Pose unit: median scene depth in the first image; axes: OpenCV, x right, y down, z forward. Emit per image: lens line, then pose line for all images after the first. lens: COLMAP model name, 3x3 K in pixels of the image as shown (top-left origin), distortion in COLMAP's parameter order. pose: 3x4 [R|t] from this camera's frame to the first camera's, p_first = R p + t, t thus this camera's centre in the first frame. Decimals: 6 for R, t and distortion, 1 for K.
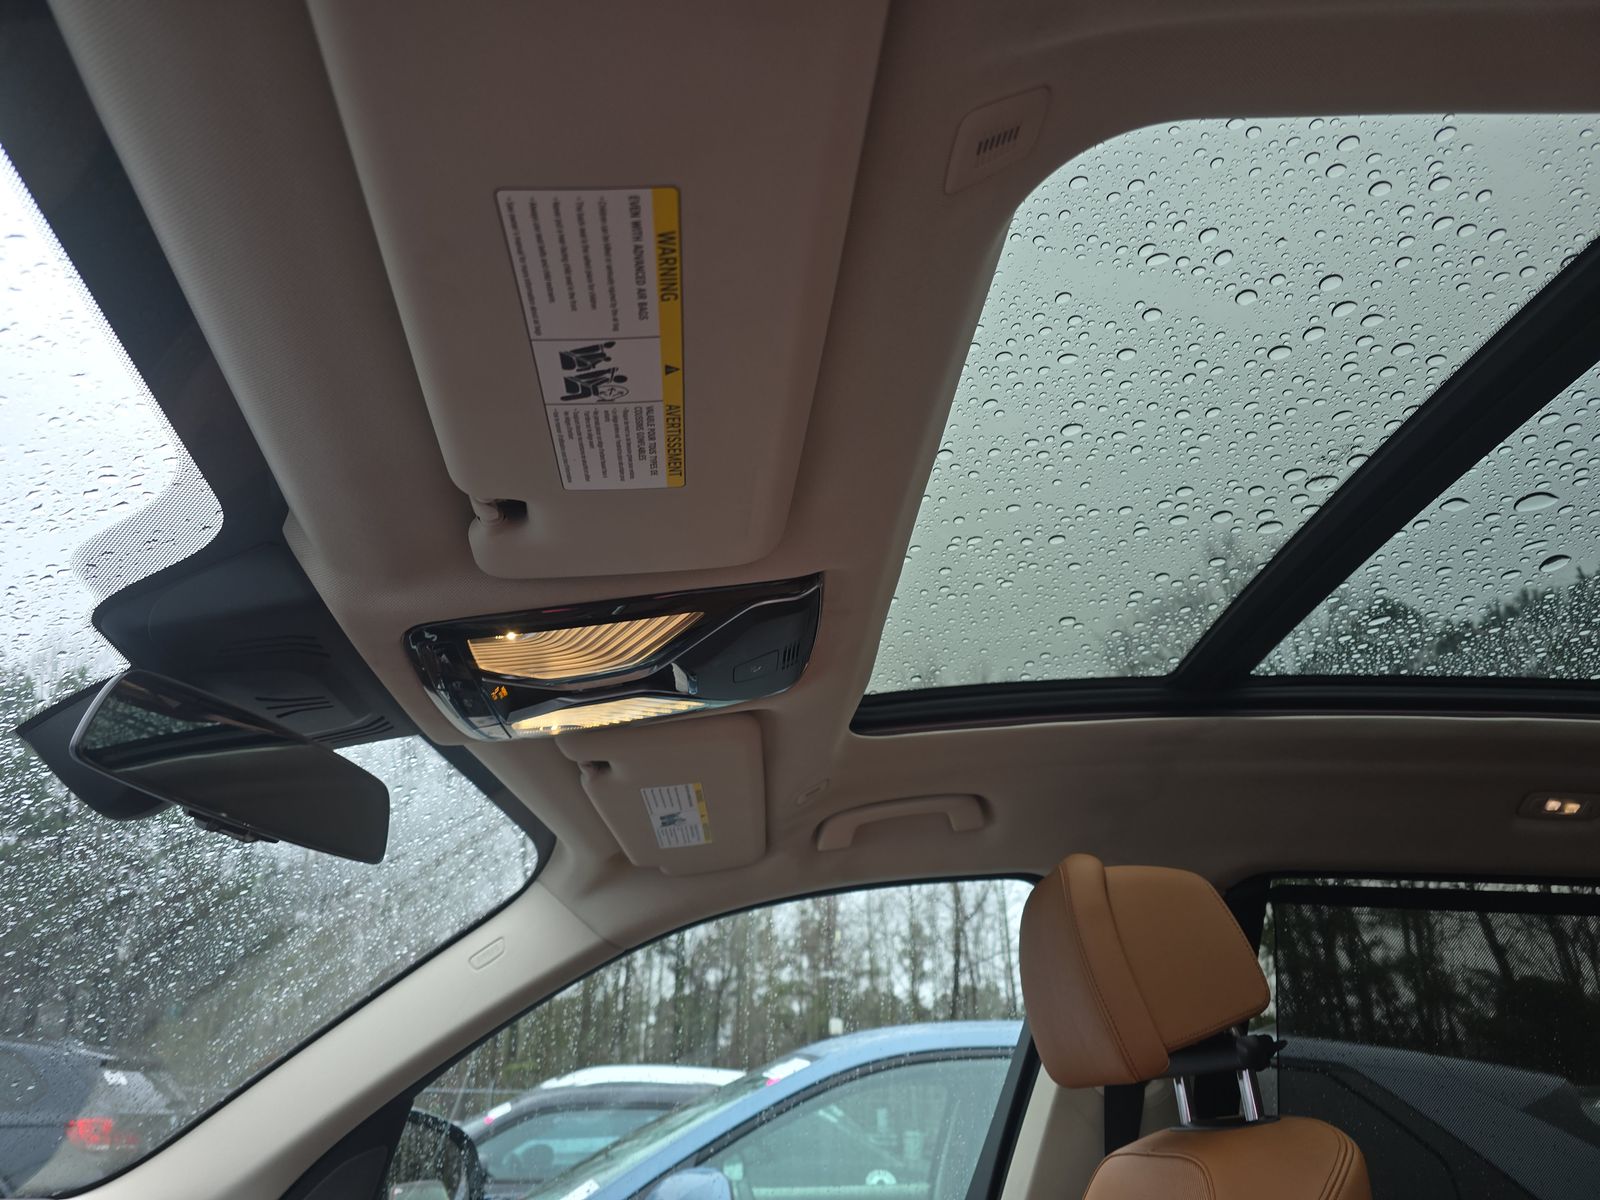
lens RADIAL K [[1055.8, 0, 800.0], [0, 1055.8, 600.0], [0, 0, 1]] dist [0.042796, -0.050237]
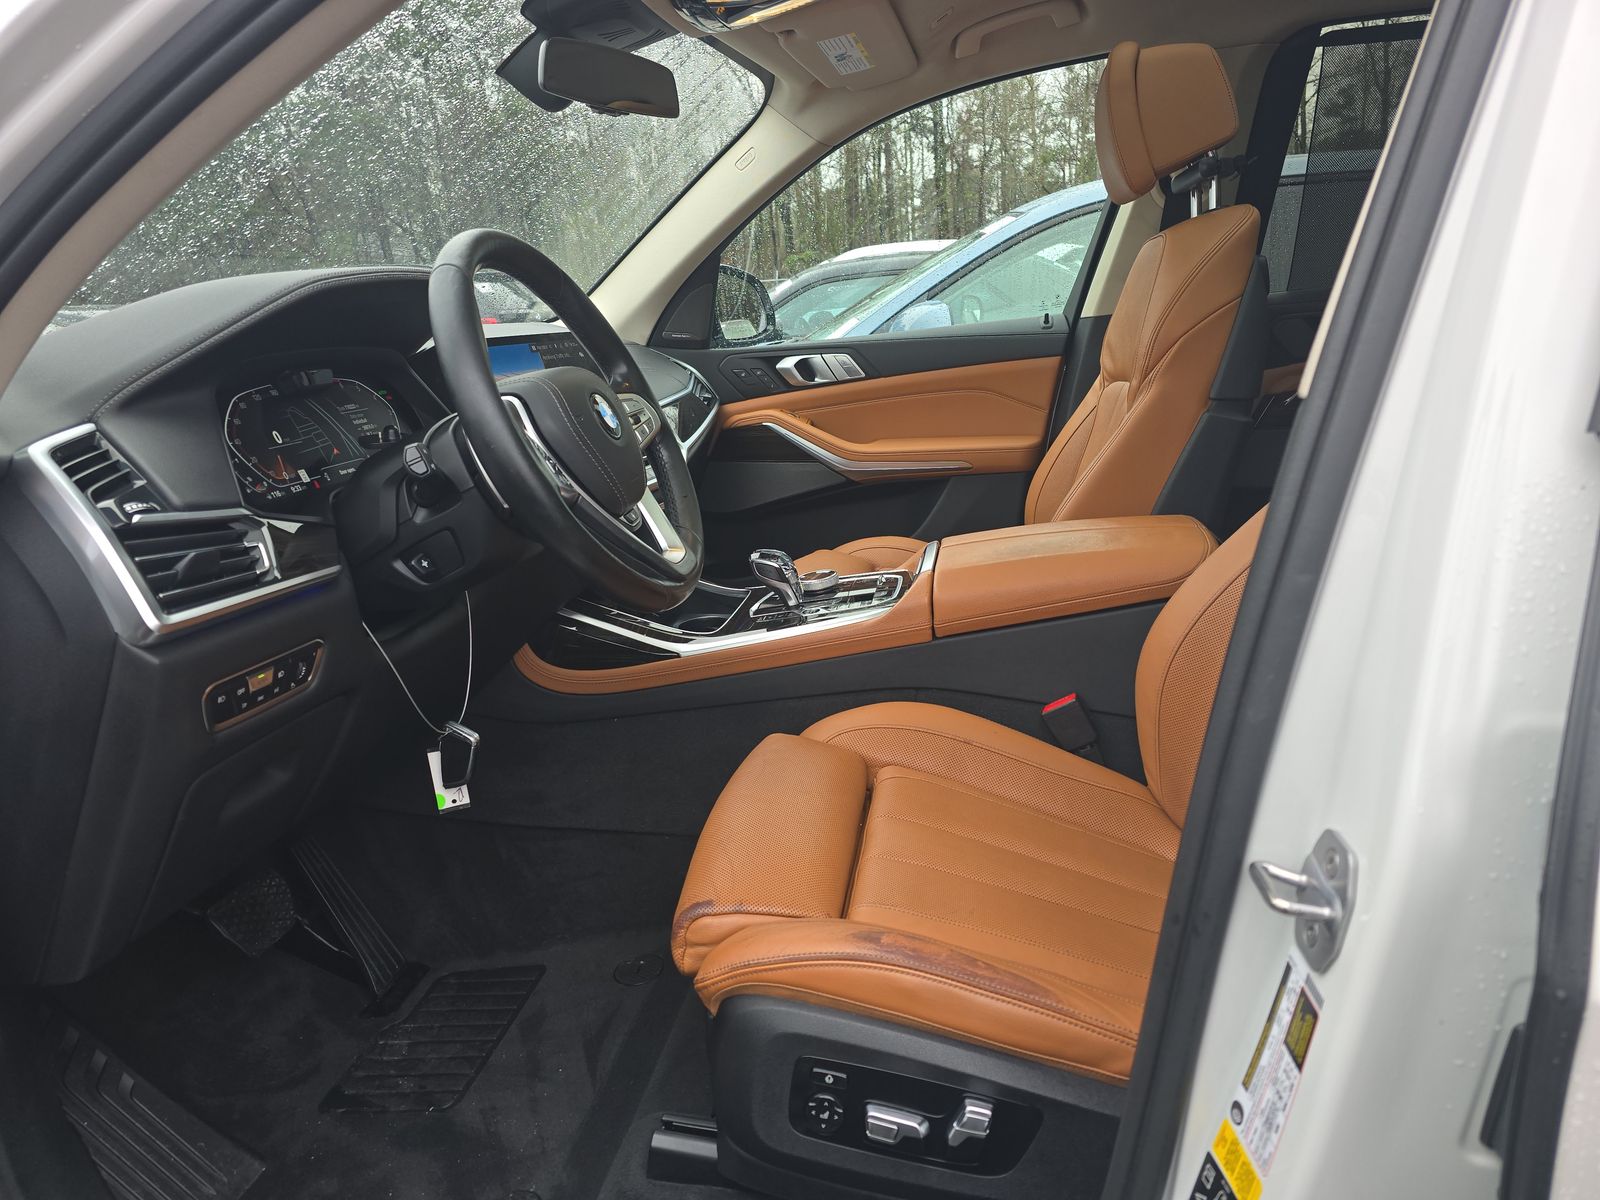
lens RADIAL K [[1055.8, 0, 800.0], [0, 1055.8, 600.0], [0, 0, 1]] dist [0.042796, -0.050237]
pose [[0.968914, -0.007386, -0.247286, 0.168322], [0.171552, 0.740261, 0.650065, -0.192915], [0.178255, -0.672279, 0.718516, -0.557390]]
